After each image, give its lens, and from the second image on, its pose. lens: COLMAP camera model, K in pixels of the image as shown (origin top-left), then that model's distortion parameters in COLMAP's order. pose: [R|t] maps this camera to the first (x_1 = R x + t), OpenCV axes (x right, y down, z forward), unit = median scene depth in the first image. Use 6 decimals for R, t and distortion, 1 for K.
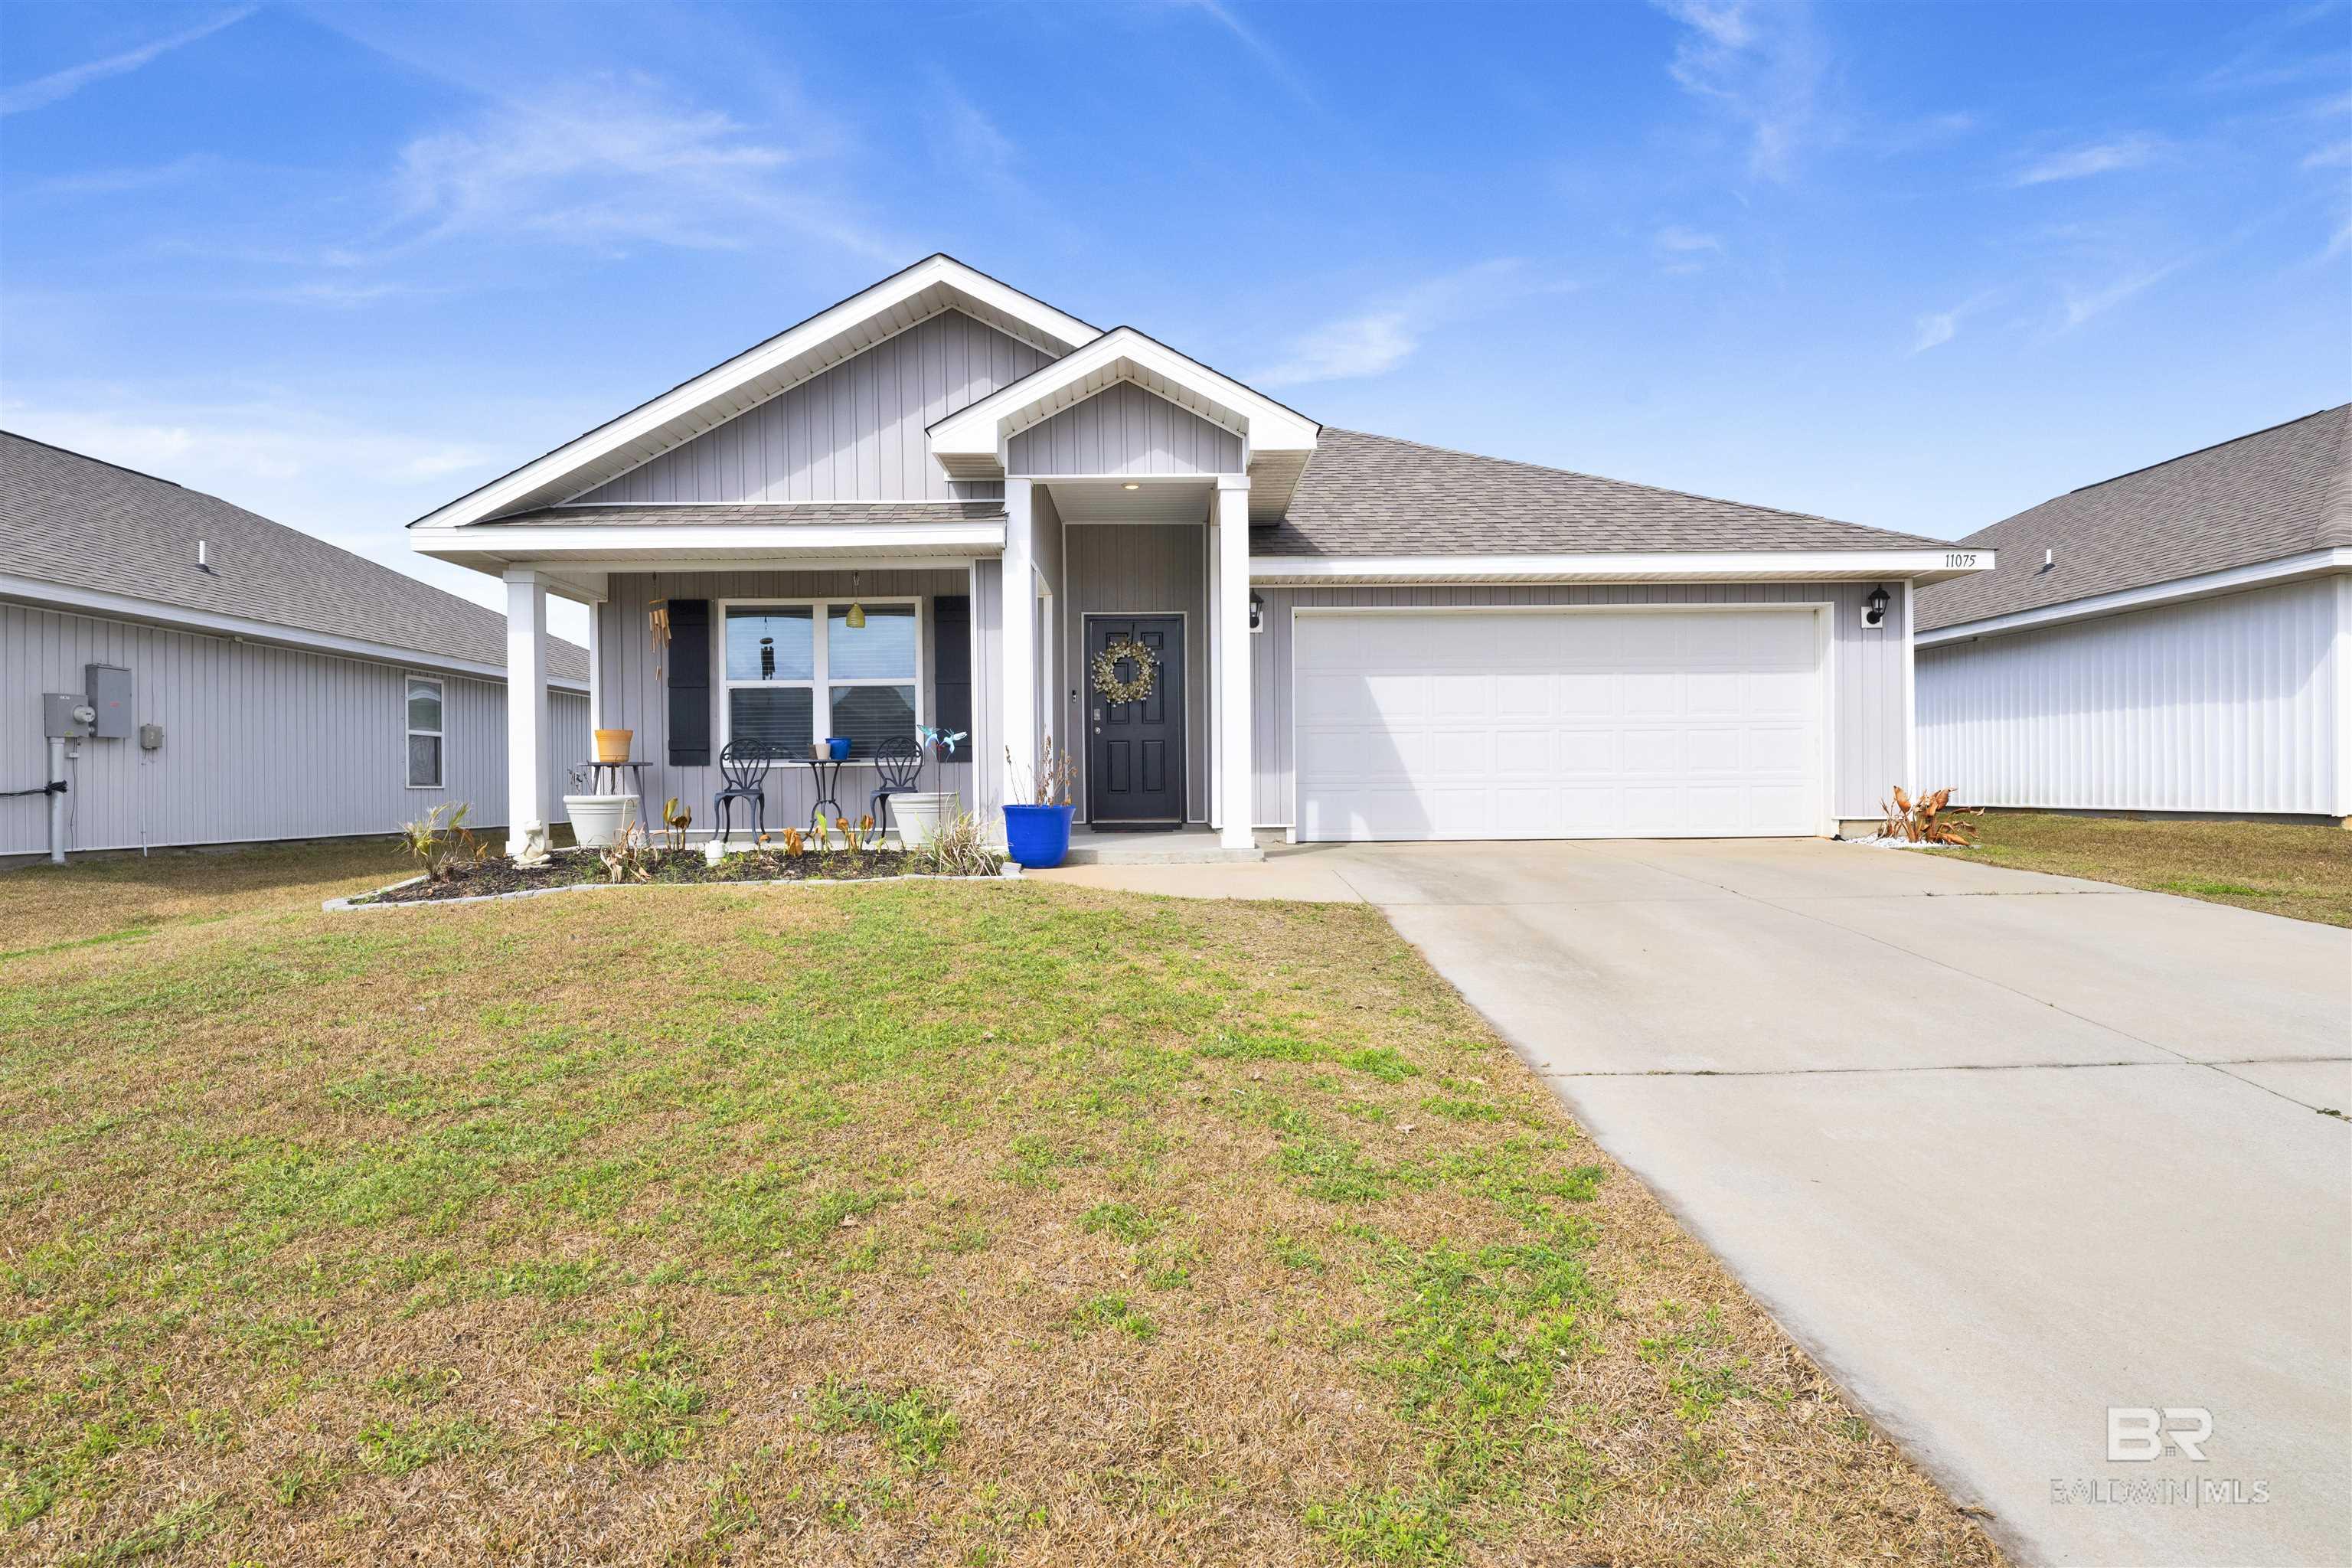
lens RADIAL K [[1289.3, 0, 1176.3], [0, 1289.3, 786.5], [0, 0, 1]] dist [-0.001165, -0.000108]
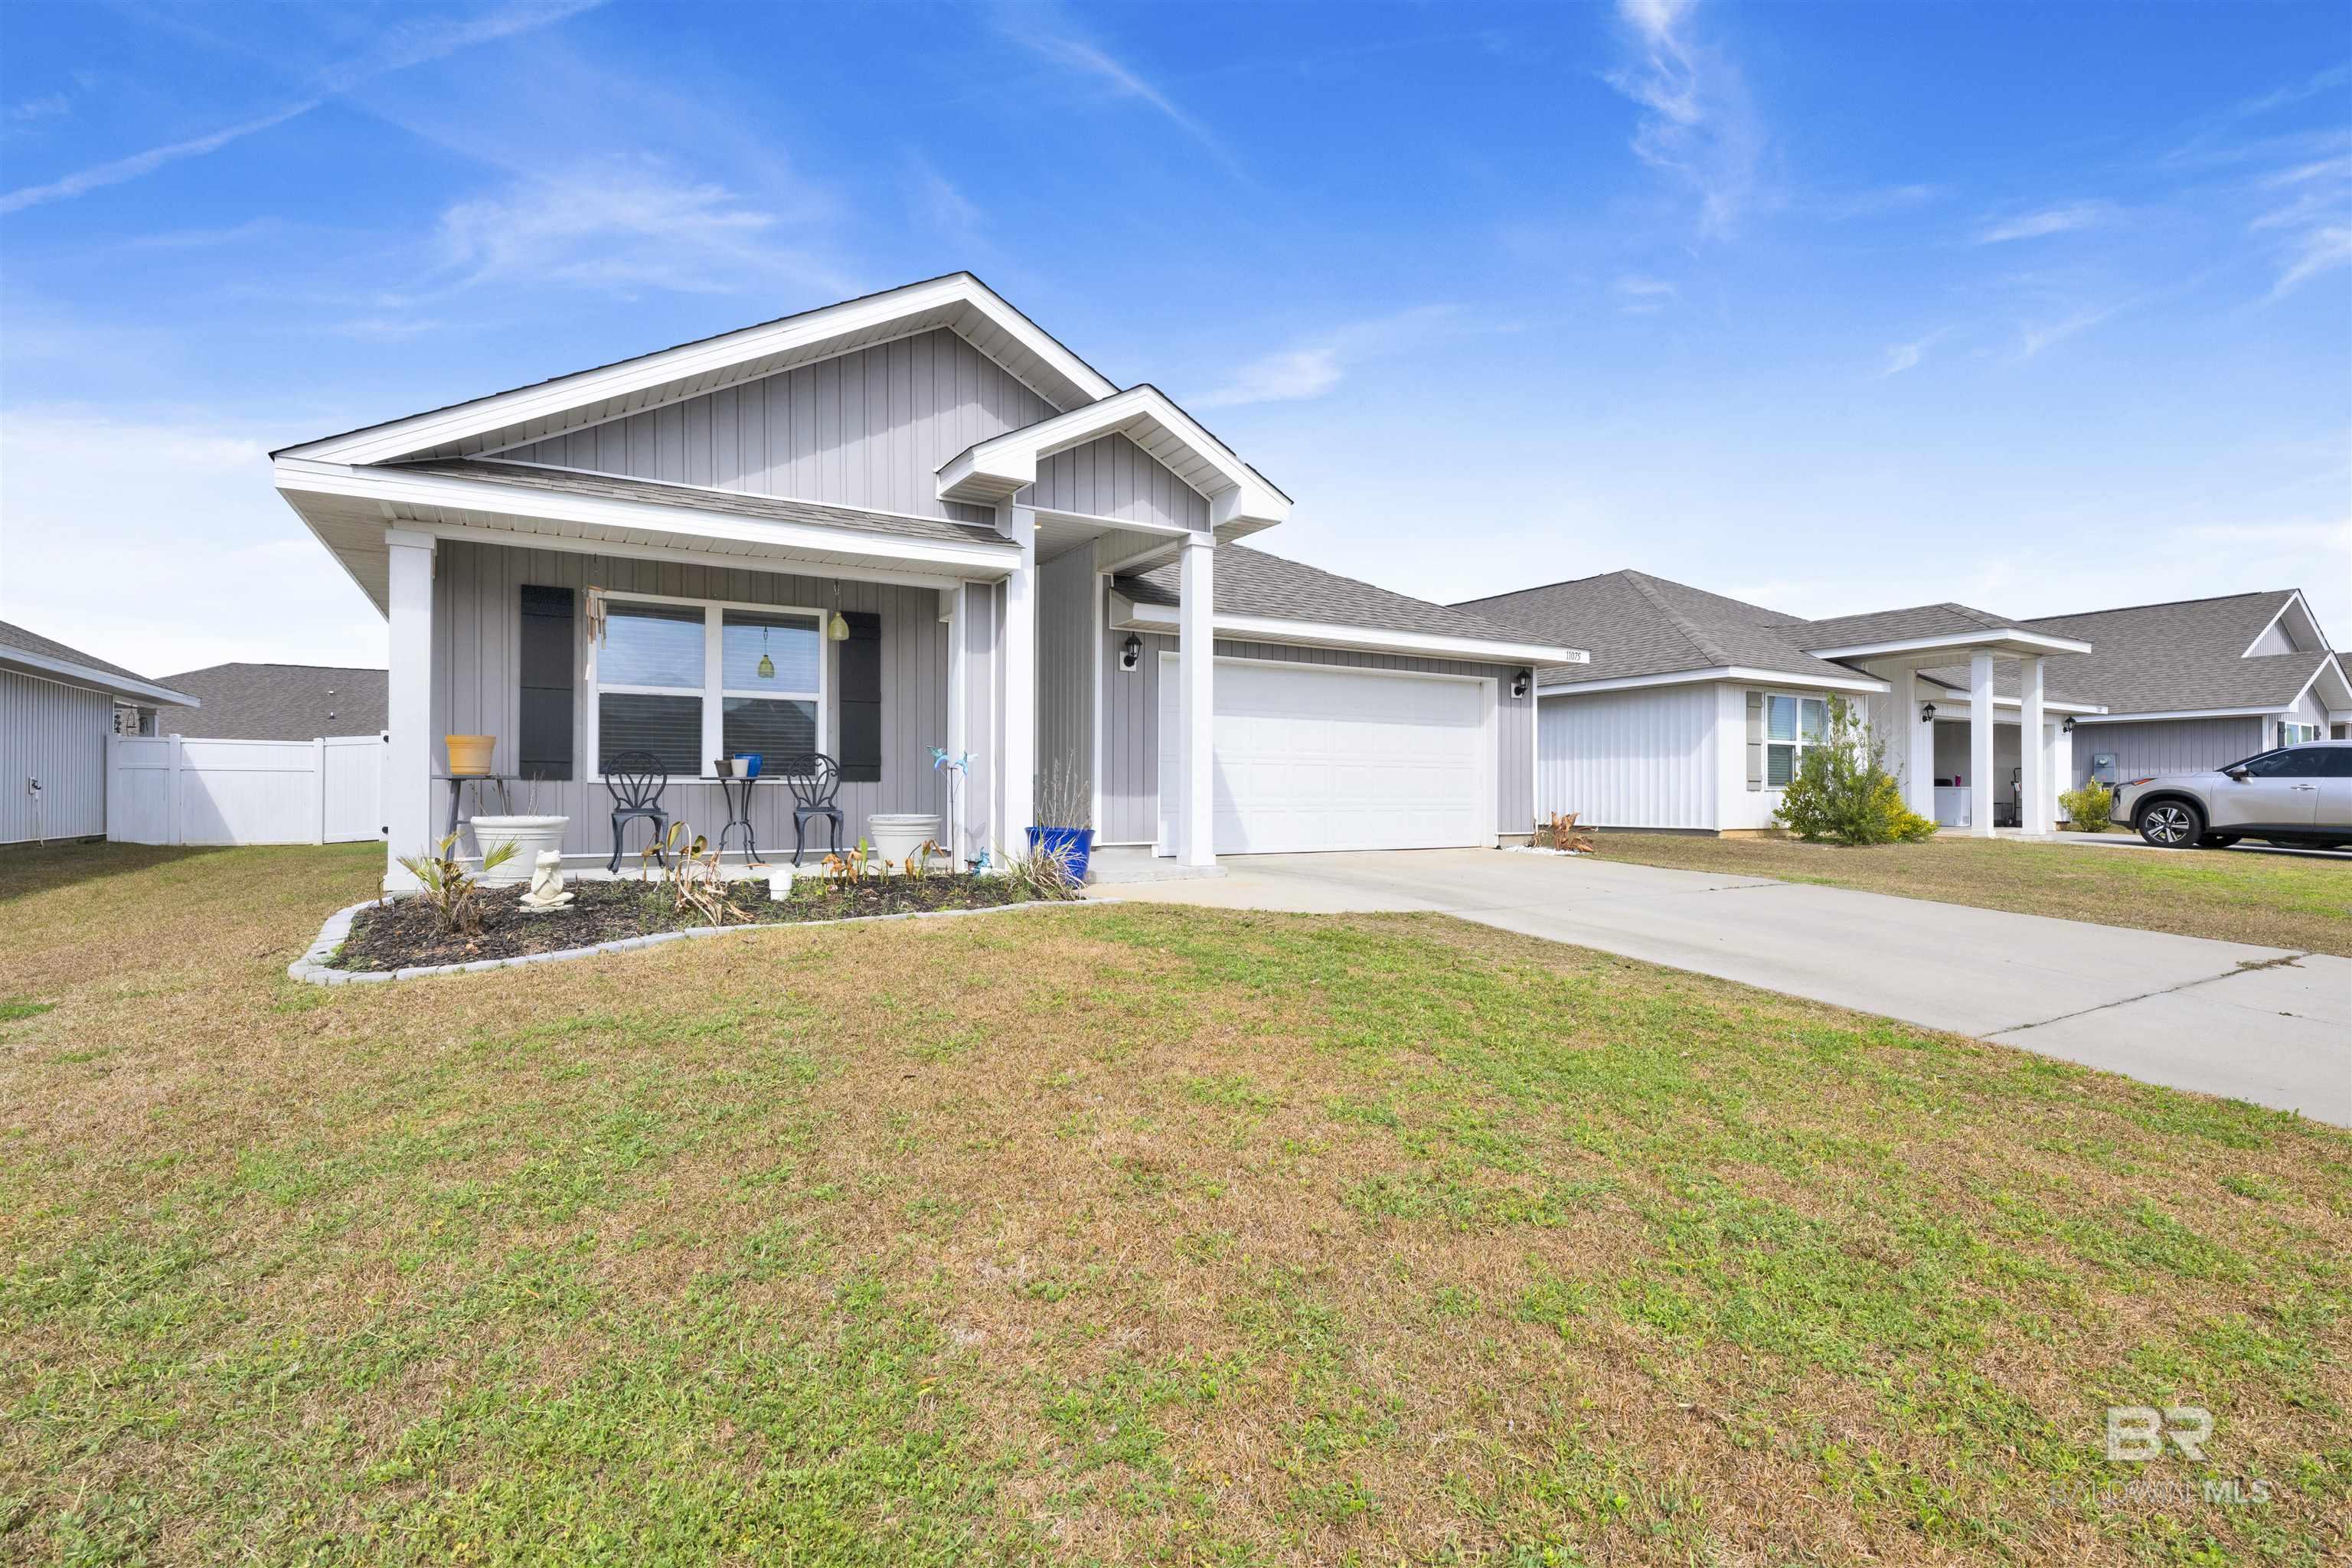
lens RADIAL K [[1077.5, 0, 1175.7], [0, 1077.5, 787.7], [0, 0, 1]] dist [-0.005000, -0.000384]
pose [[0.864287, 0.015967, 0.502746, -0.386422], [-0.011616, 0.999863, -0.011788, -0.007459], [-0.502865, 0.004348, 0.864354, 0.174904]]
